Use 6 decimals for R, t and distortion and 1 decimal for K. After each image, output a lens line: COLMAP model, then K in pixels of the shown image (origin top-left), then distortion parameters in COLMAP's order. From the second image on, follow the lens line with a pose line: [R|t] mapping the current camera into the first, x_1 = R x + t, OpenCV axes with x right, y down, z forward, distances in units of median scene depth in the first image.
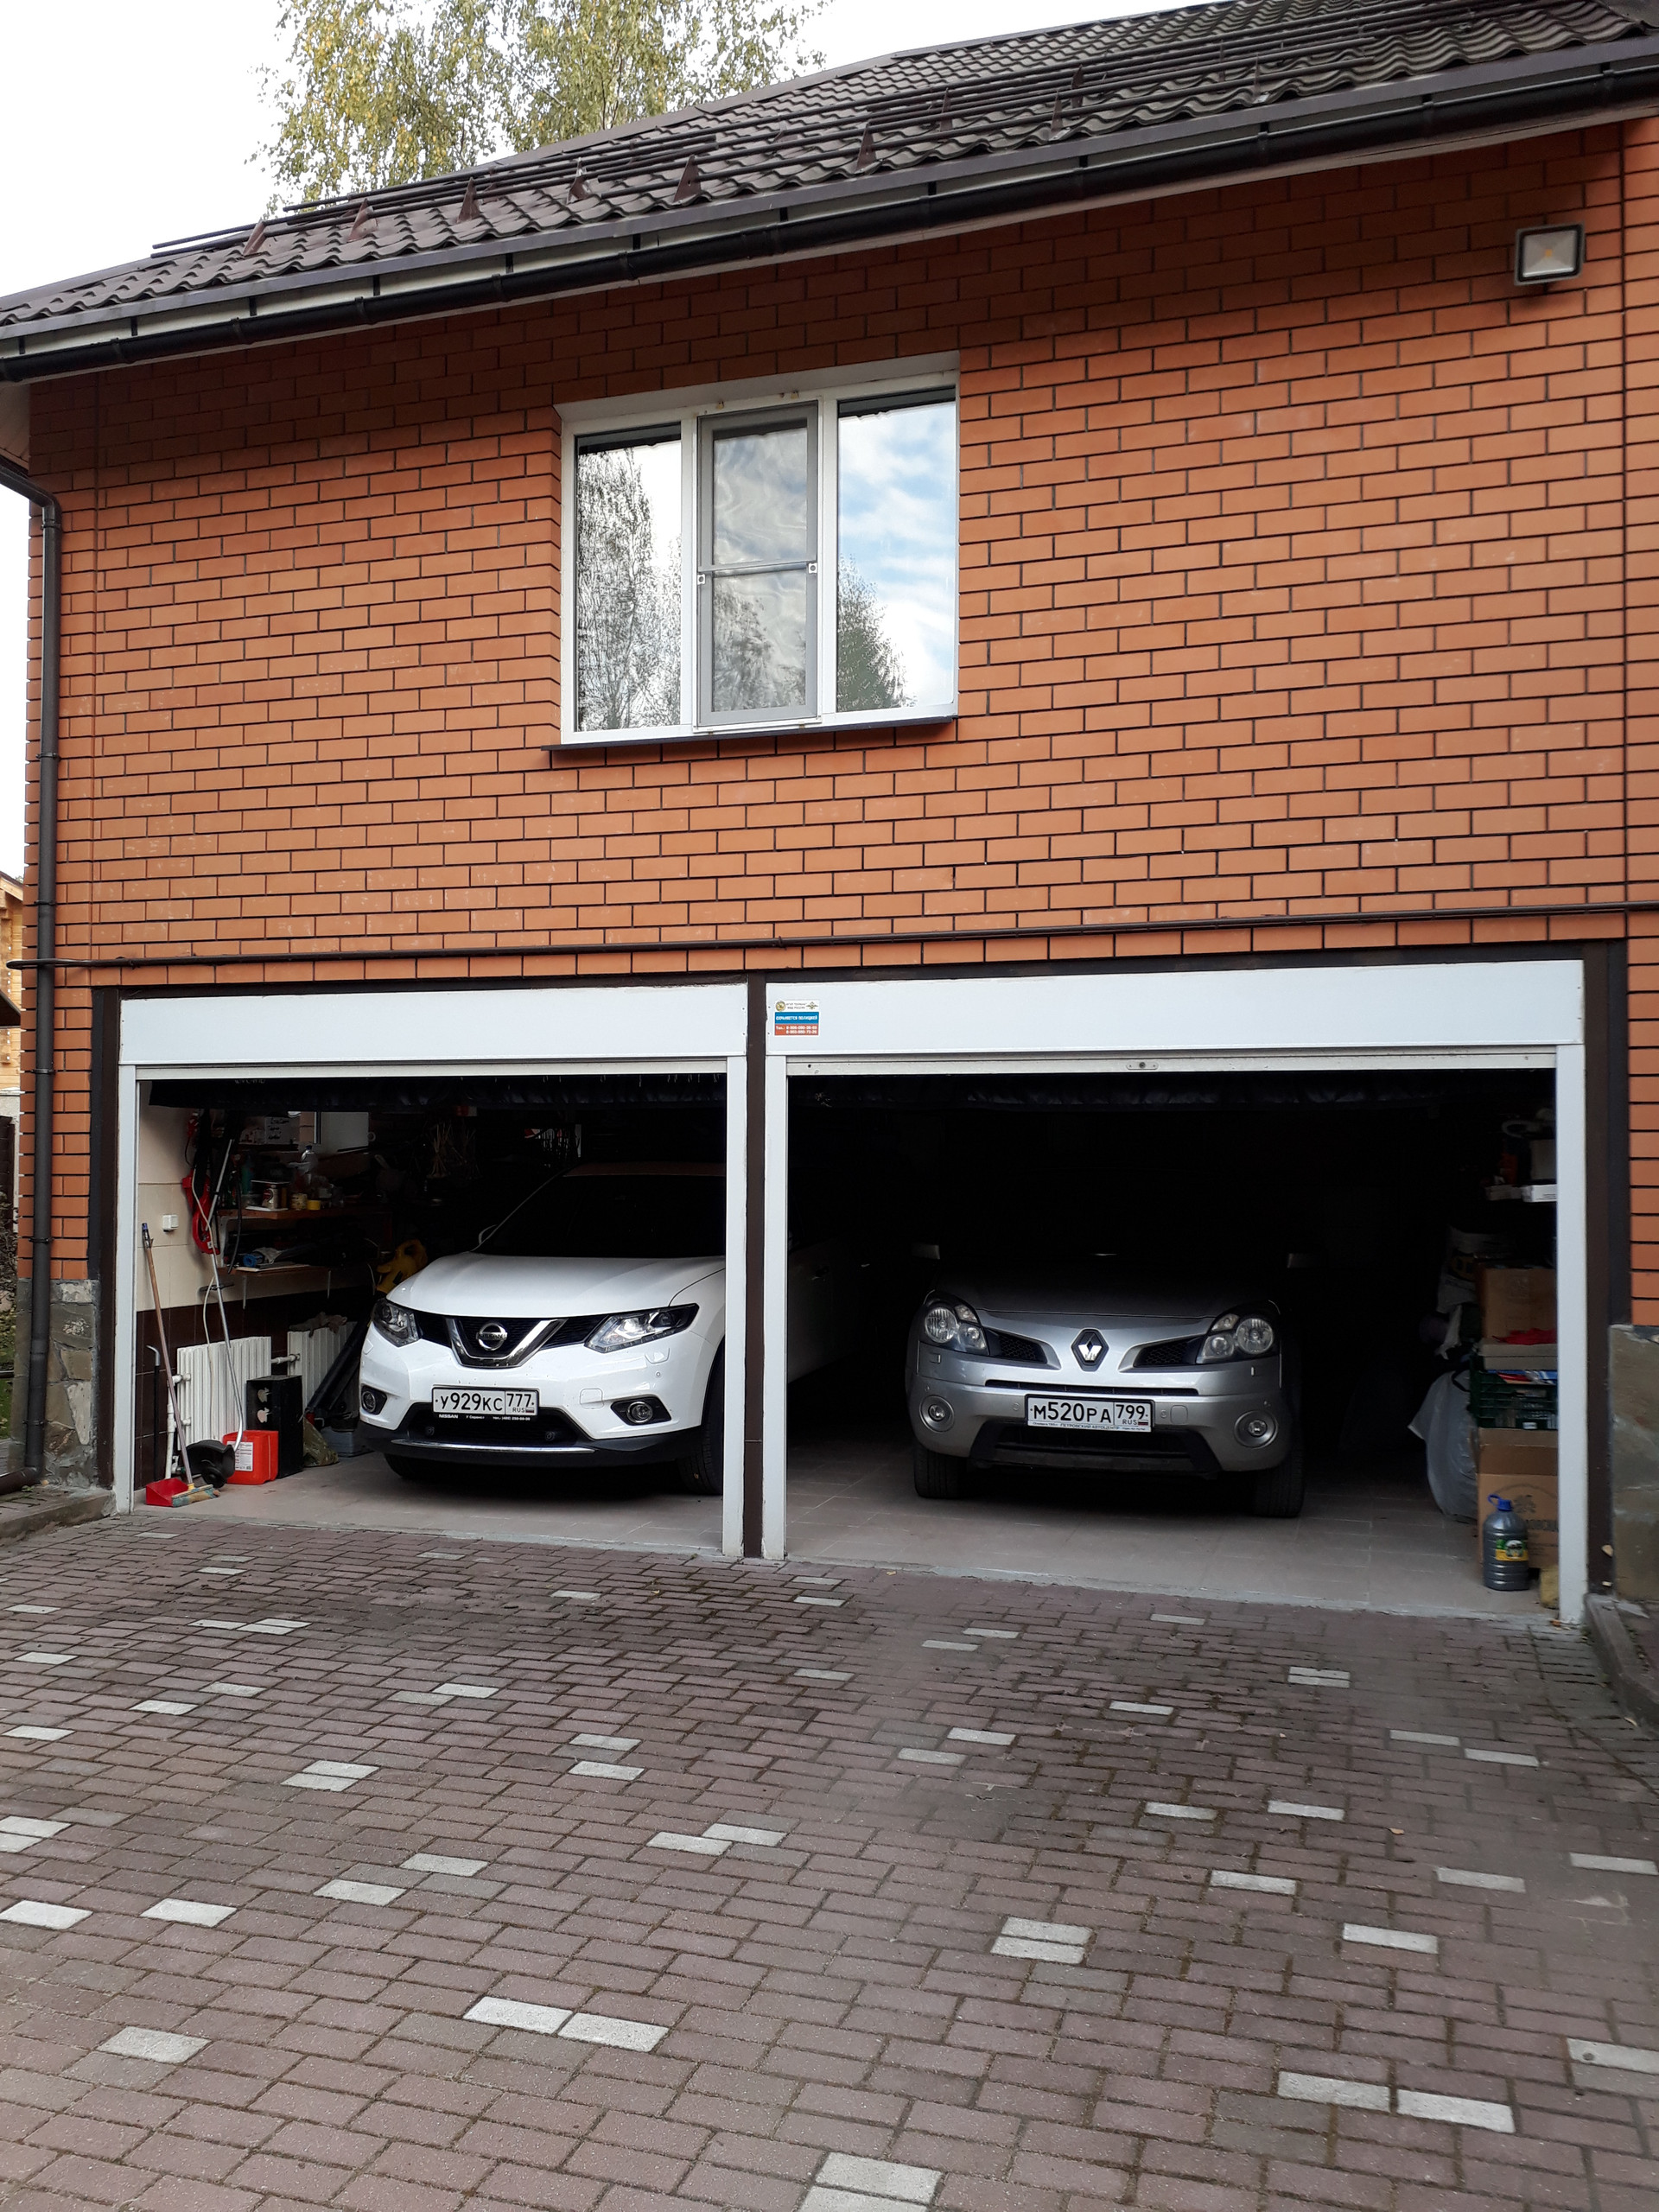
lens RADIAL K [[1758.2, 0, 827.1], [0, 1758.2, 1124.0], [0, 0, 1]] dist [0.063523, -0.014671]
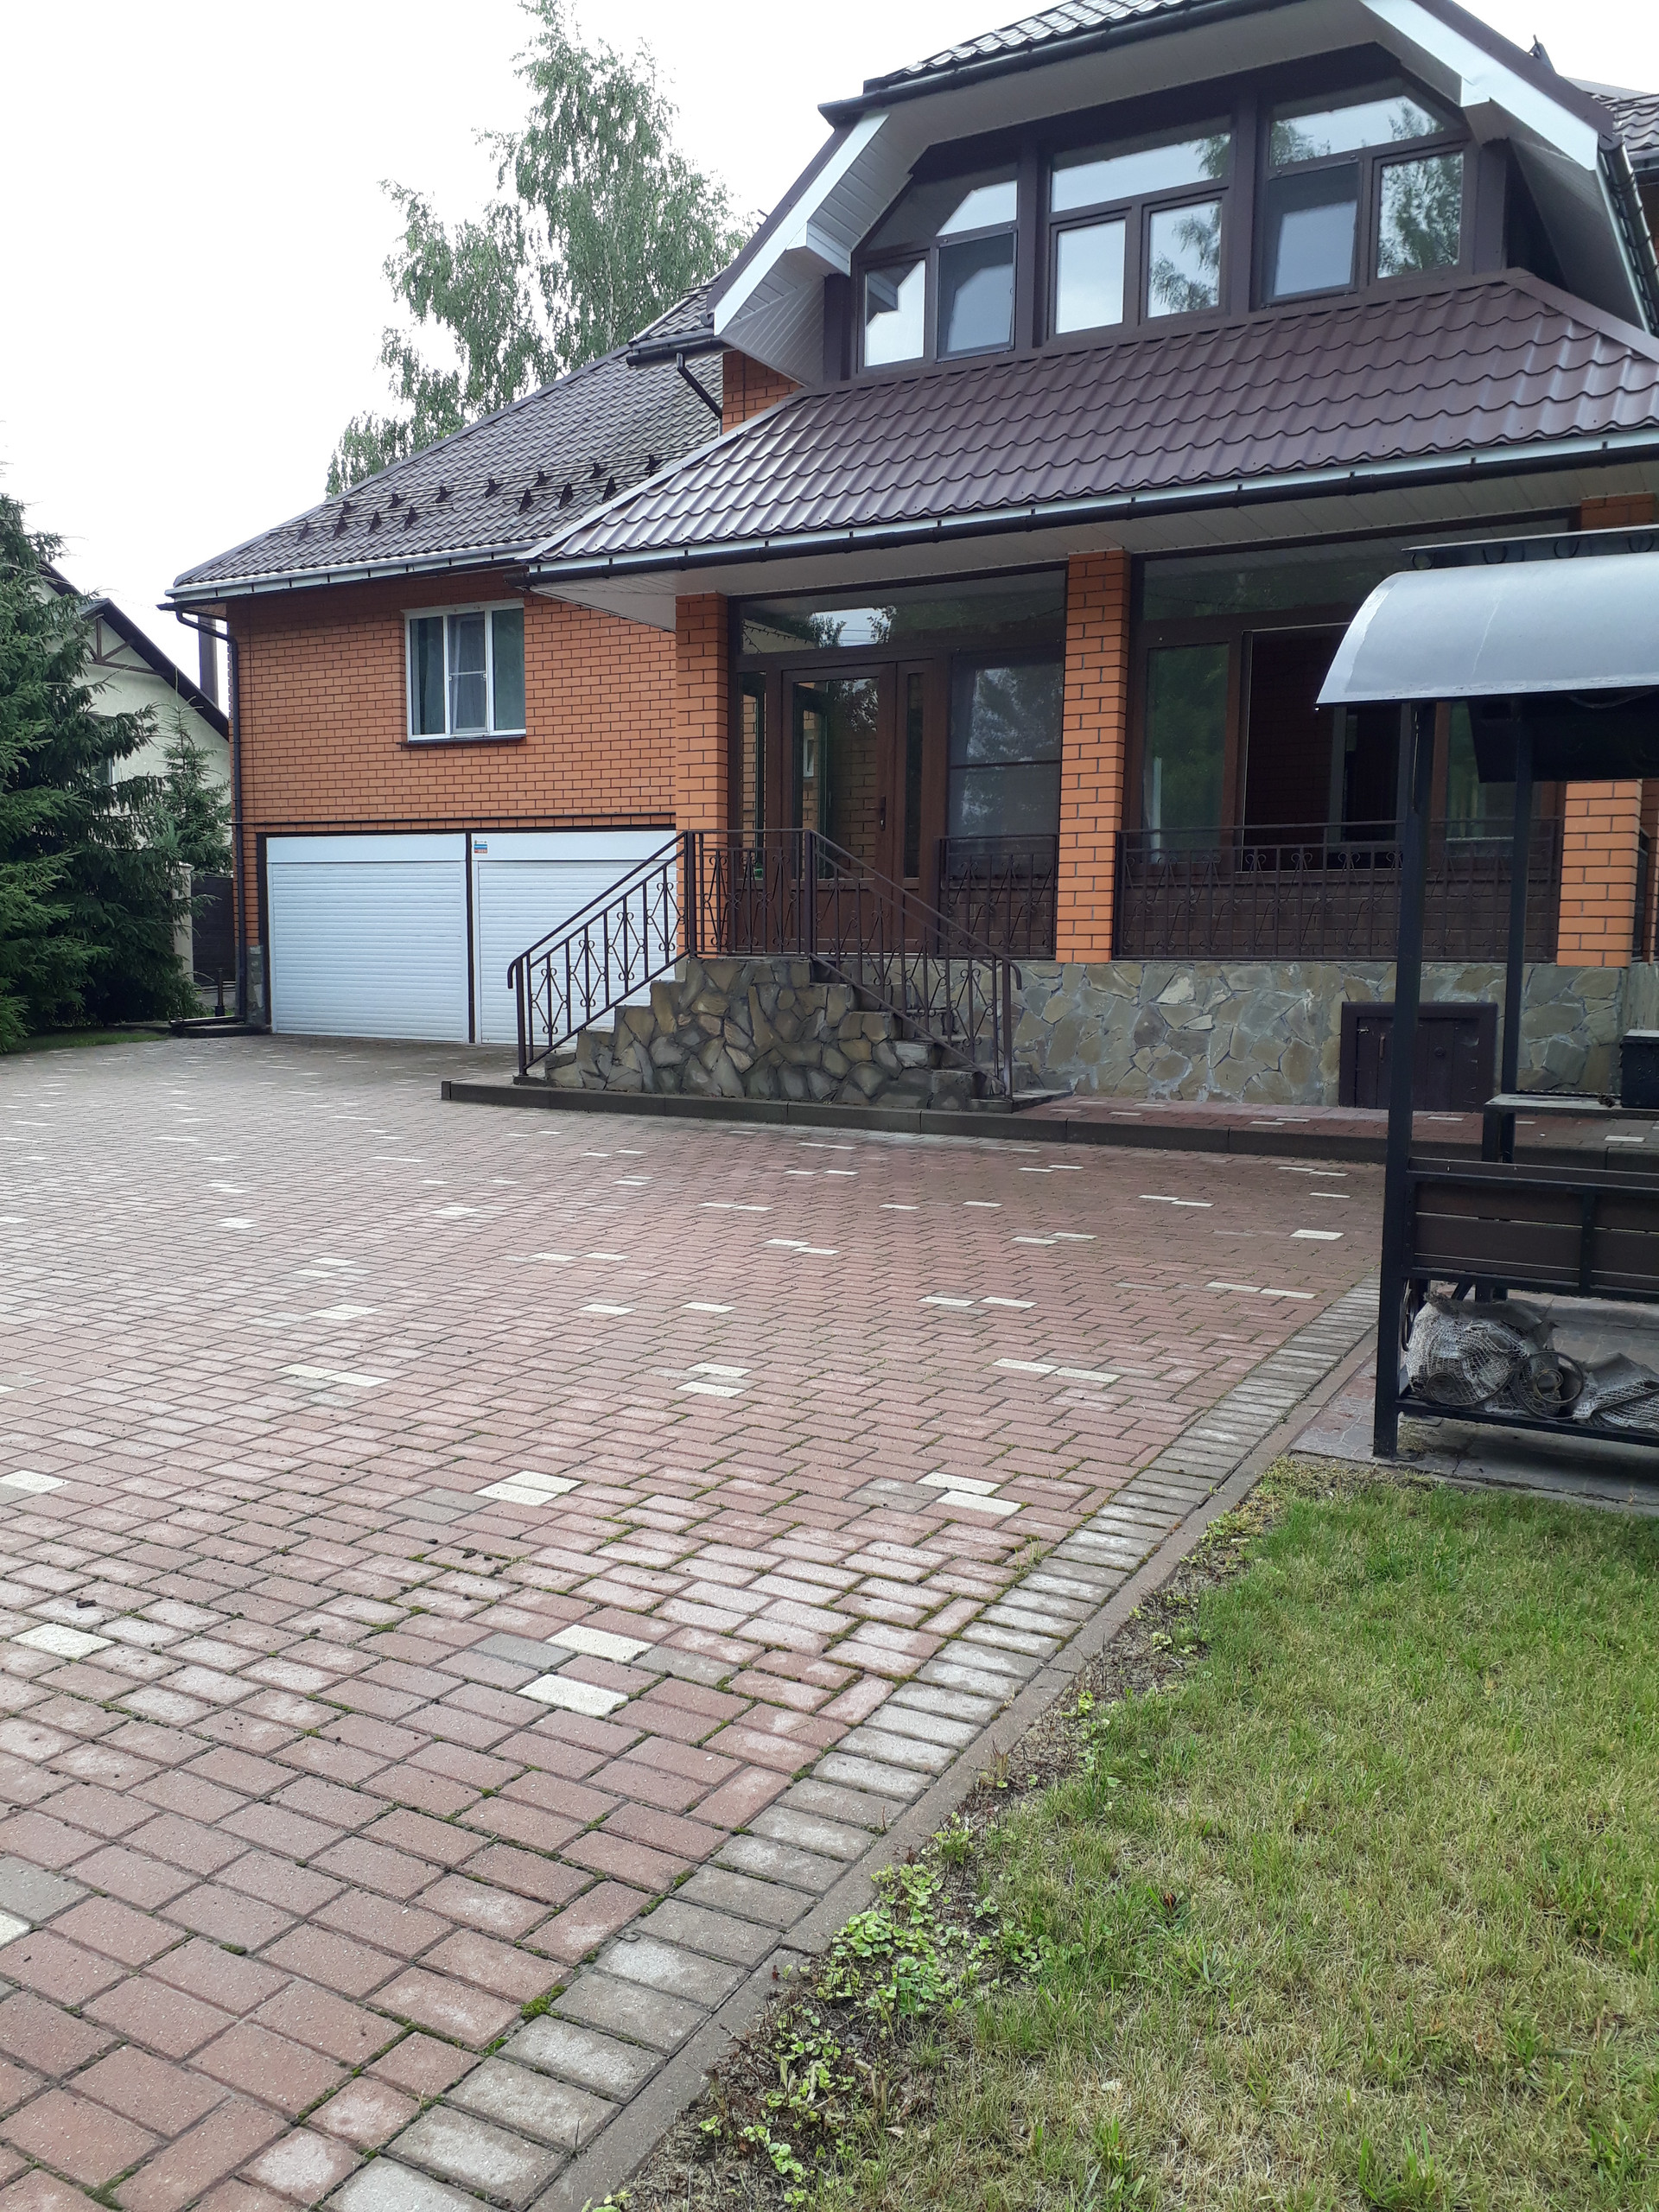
lens RADIAL K [[1758.2, 0, 825.4], [0, 1758.2, 1094.7], [0, 0, 1]] dist [0.063523, -0.014671]
pose [[0.979369, 0.019266, -0.201160, 0.997157], [0.005672, 0.992432, 0.122664, -0.010599], [0.202001, -0.121274, 0.971848, -1.495551]]
